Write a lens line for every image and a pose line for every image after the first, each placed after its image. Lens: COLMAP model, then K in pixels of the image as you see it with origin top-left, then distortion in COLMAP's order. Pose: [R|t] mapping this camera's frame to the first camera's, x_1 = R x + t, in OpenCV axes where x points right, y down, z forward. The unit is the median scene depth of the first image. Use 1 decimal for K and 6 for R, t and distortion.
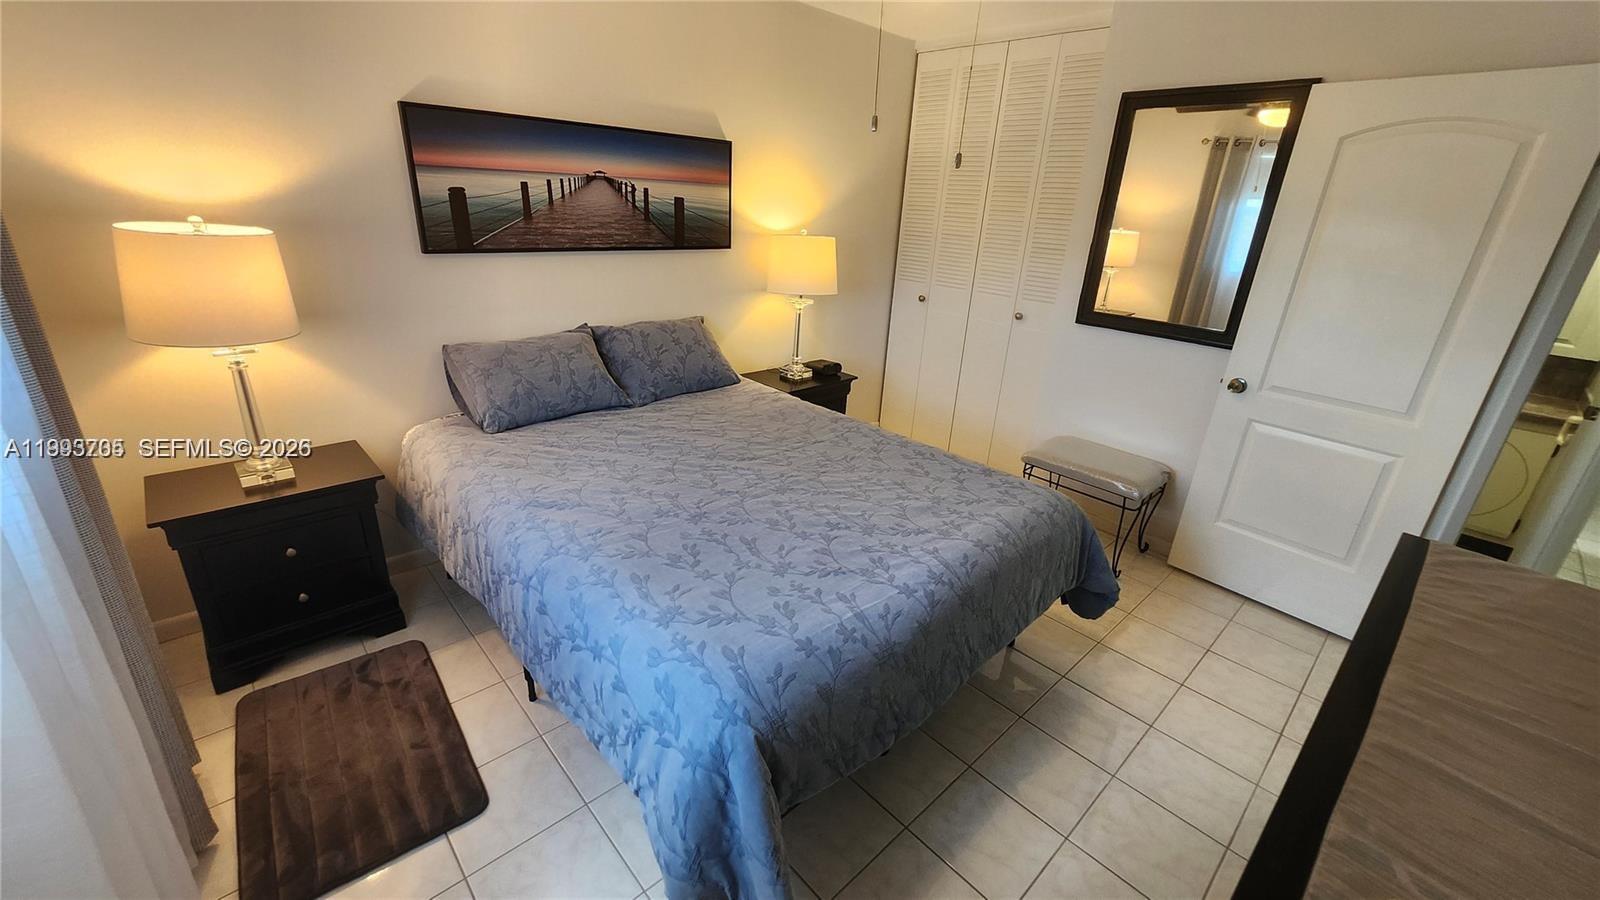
lens RADIAL K [[634.1, 0, 798.1], [0, 634.1, 440.9], [0, 0, 1]] dist [-0.002072, 0.000343]
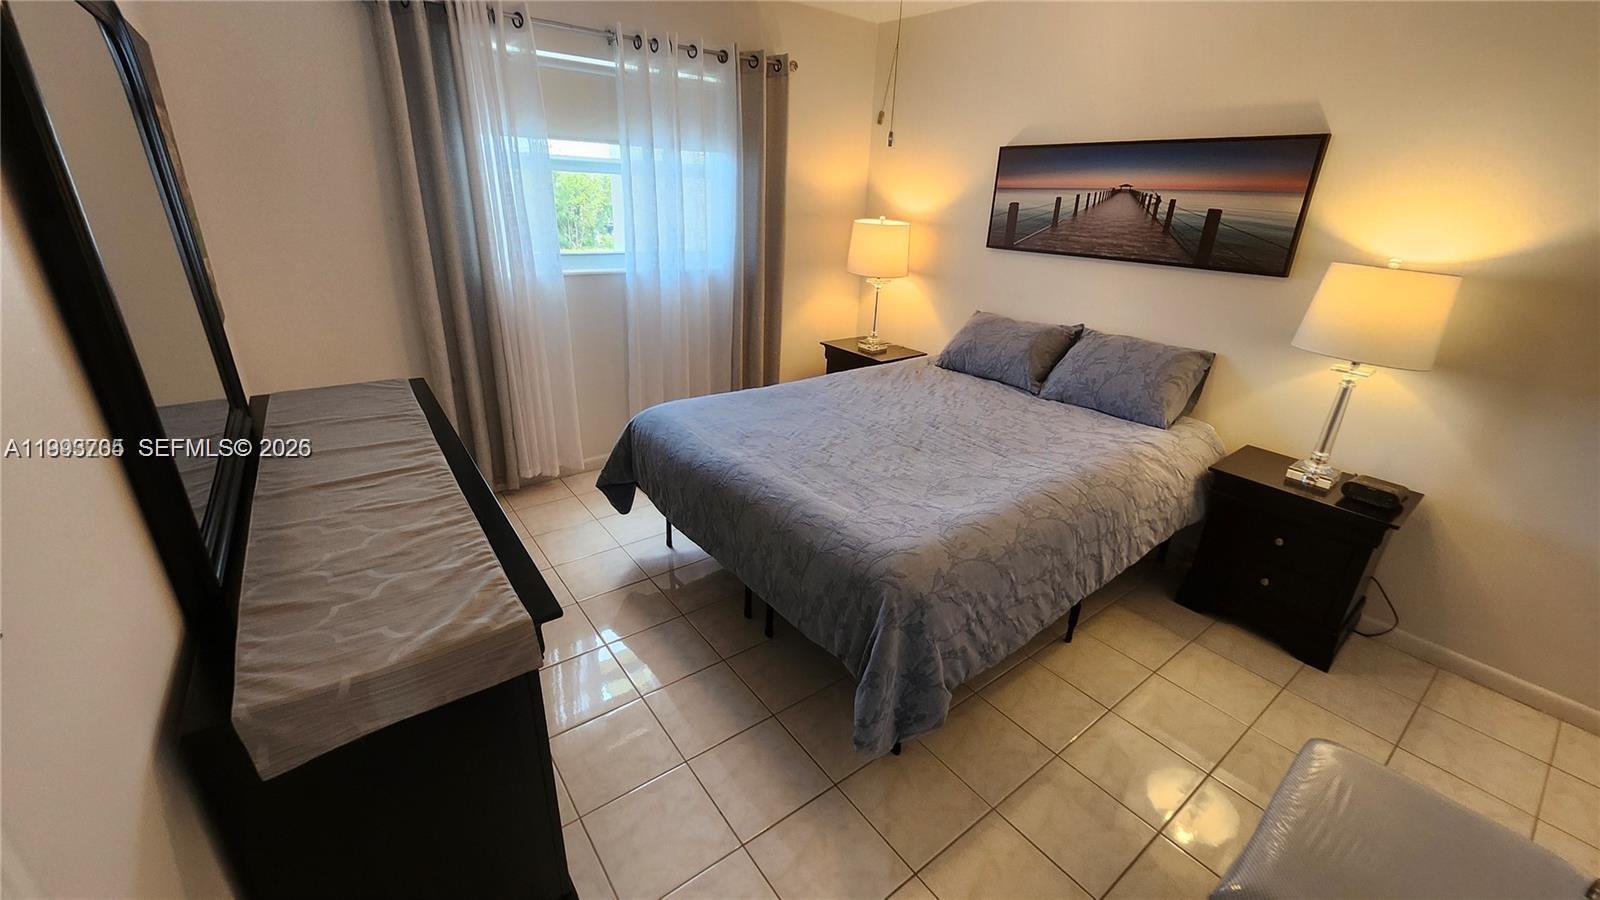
lens RADIAL K [[634.1, 0, 803.7], [0, 634.1, 455.0], [0, 0, 1]] dist [-0.002072, 0.000343]
pose [[-0.102690, 0.352747, -0.930067, 0.851496], [-0.361387, 0.857890, 0.365273, -0.221404], [0.926744, 0.373624, 0.039382, 0.604107]]
